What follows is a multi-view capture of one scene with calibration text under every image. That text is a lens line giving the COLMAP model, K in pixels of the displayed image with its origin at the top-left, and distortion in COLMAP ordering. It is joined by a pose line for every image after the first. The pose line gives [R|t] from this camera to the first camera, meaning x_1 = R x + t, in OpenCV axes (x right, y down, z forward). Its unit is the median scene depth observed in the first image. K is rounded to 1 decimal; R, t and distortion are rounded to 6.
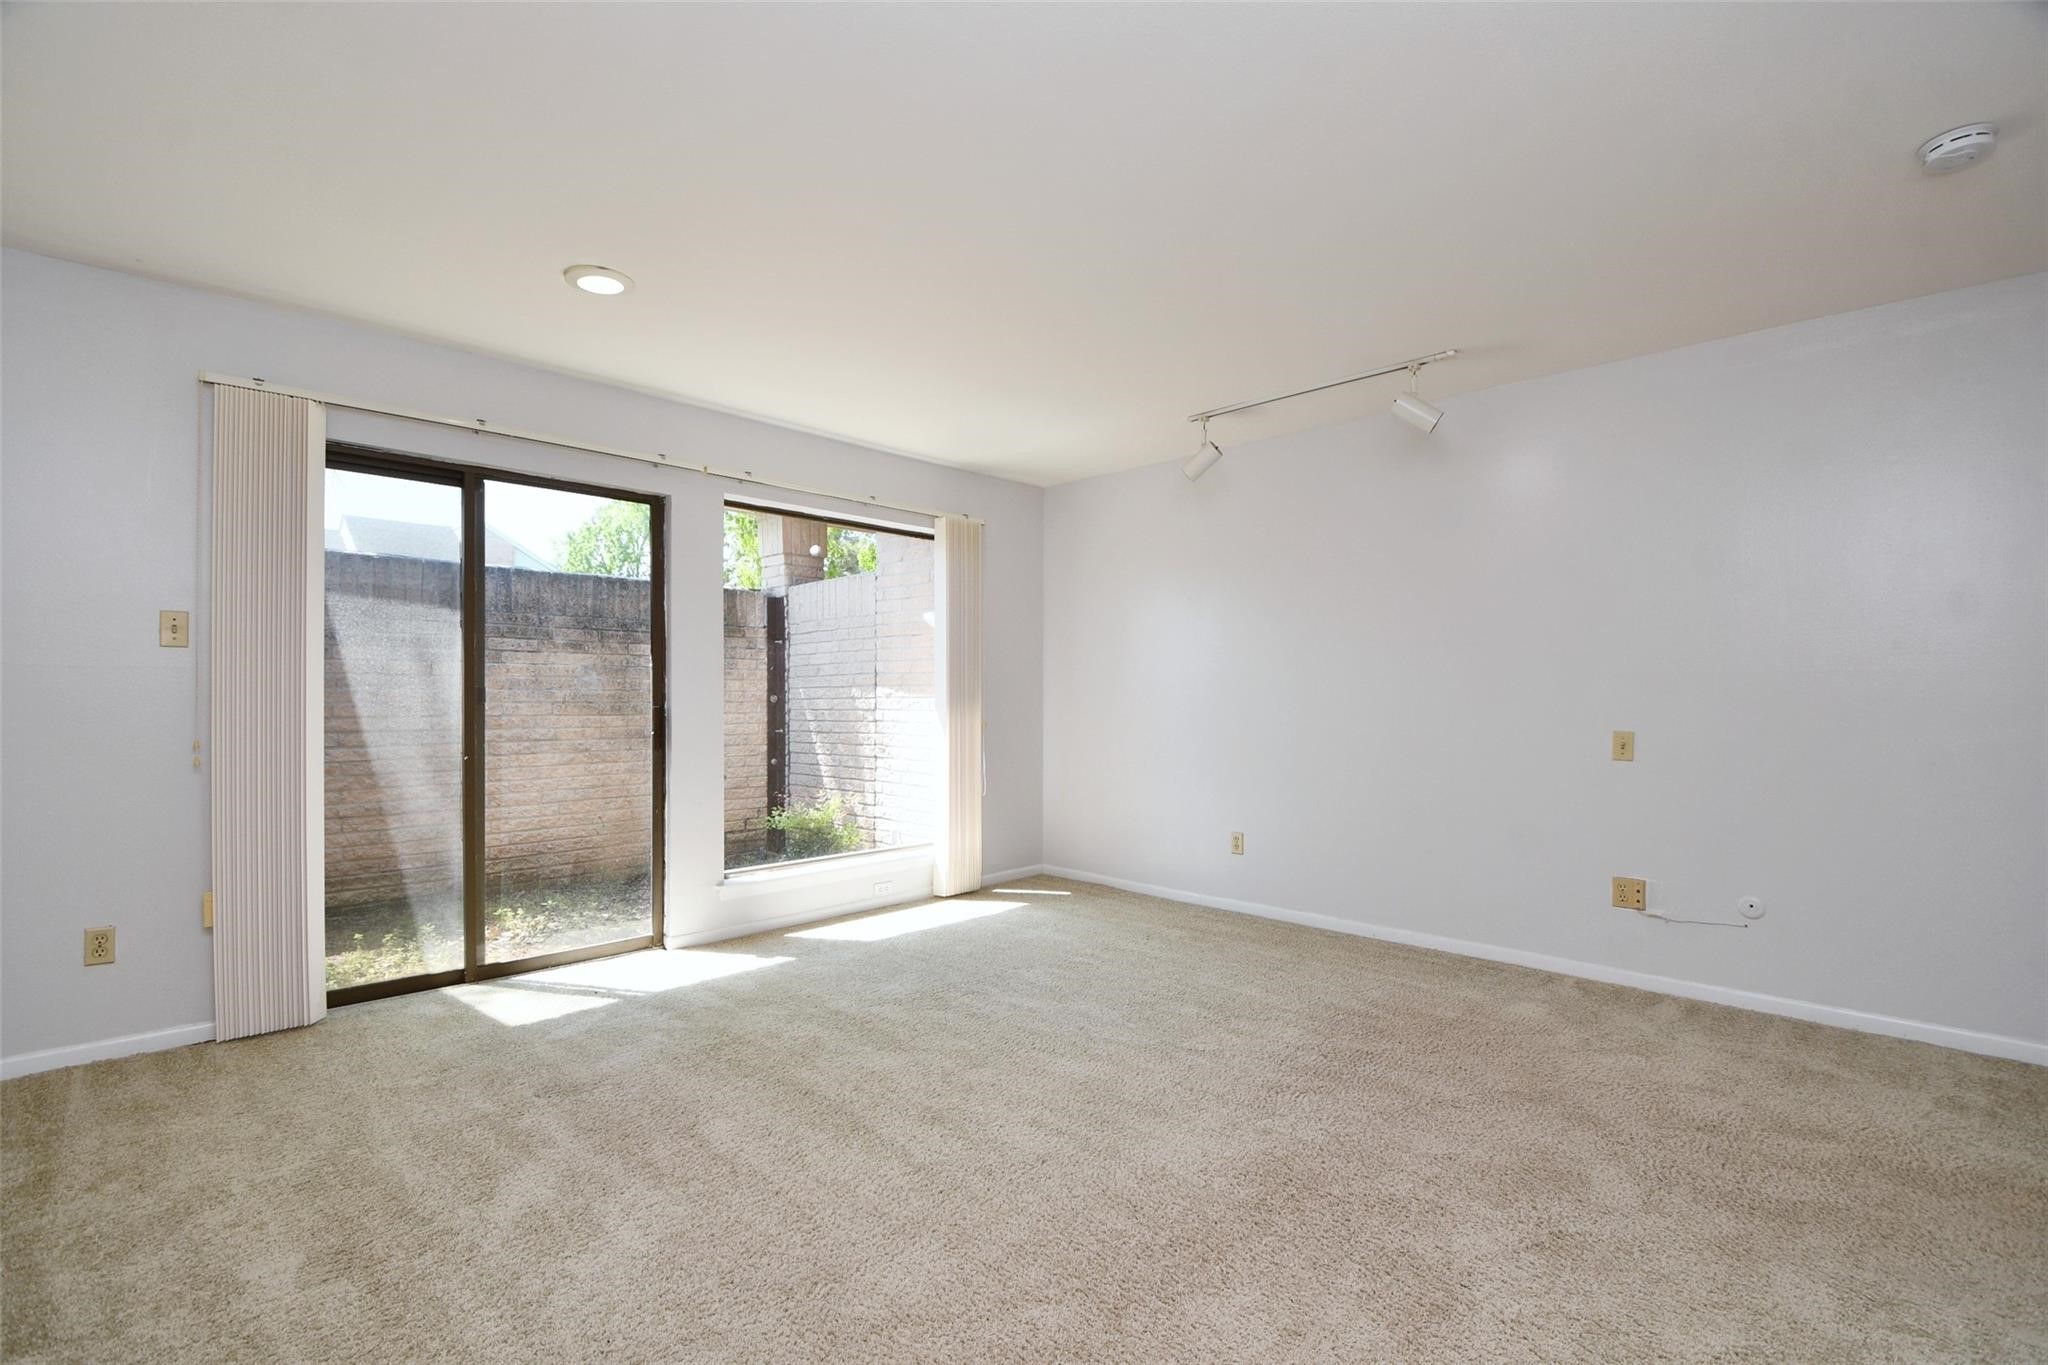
lens RADIAL K [[925.8, 0, 1025.7], [0, 925.8, 704.2], [0, 0, 1]] dist [0.022370, -0.026675]
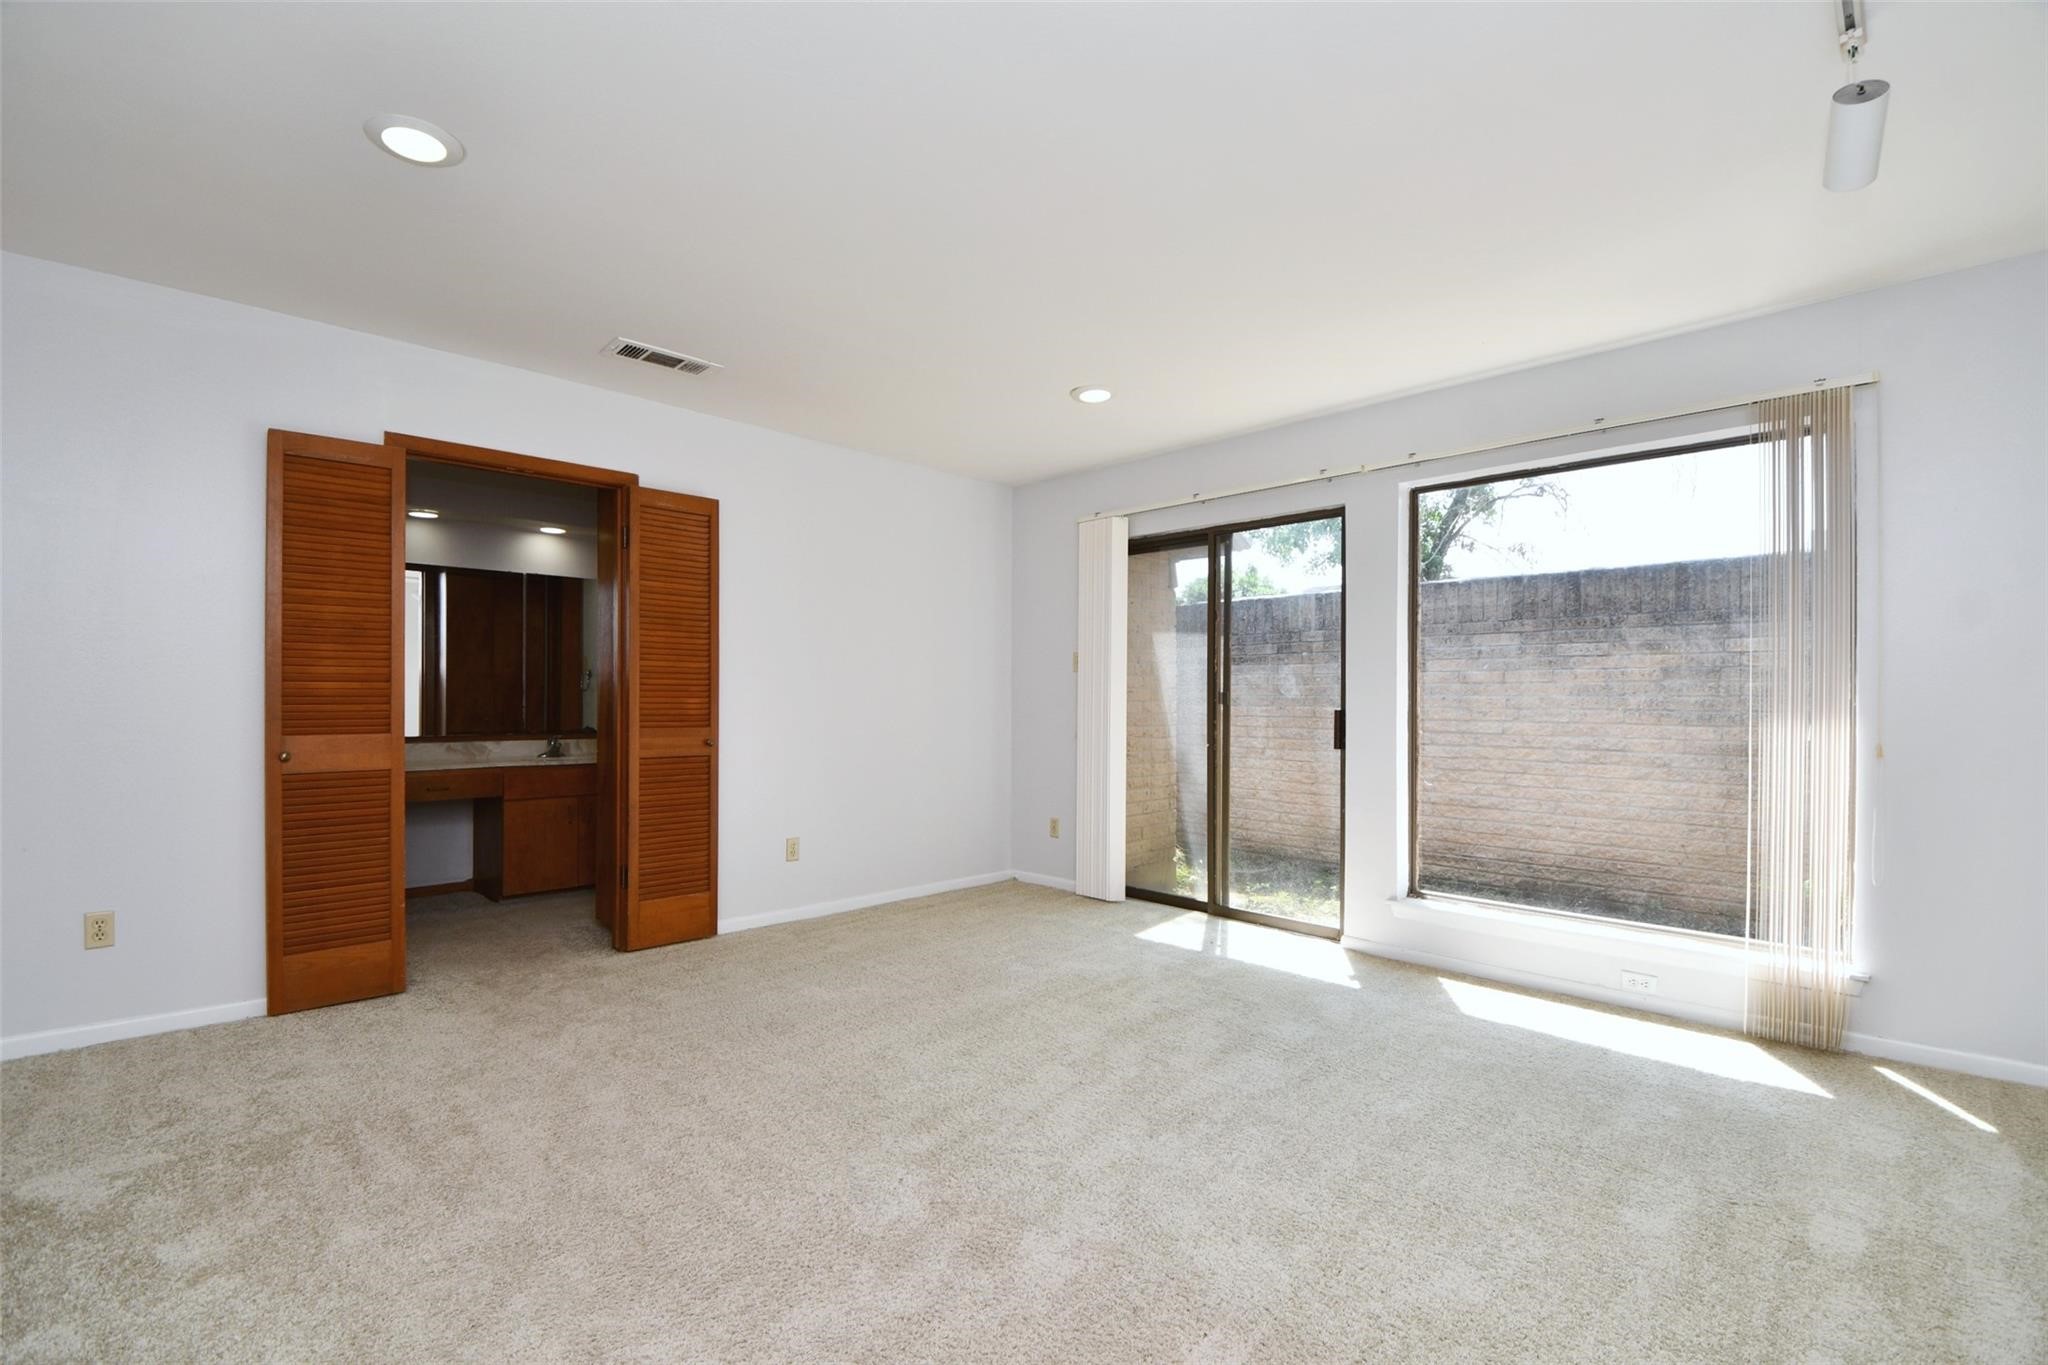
lens RADIAL K [[925.8, 0, 1025.7], [0, 925.8, 704.2], [0, 0, 1]] dist [0.022370, -0.026675]
pose [[-0.025027, 0.000004, -0.999687, 0.535791], [-0.015022, 0.999887, 0.000380, 0.001296], [0.999574, 0.015027, -0.025024, 0.555423]]
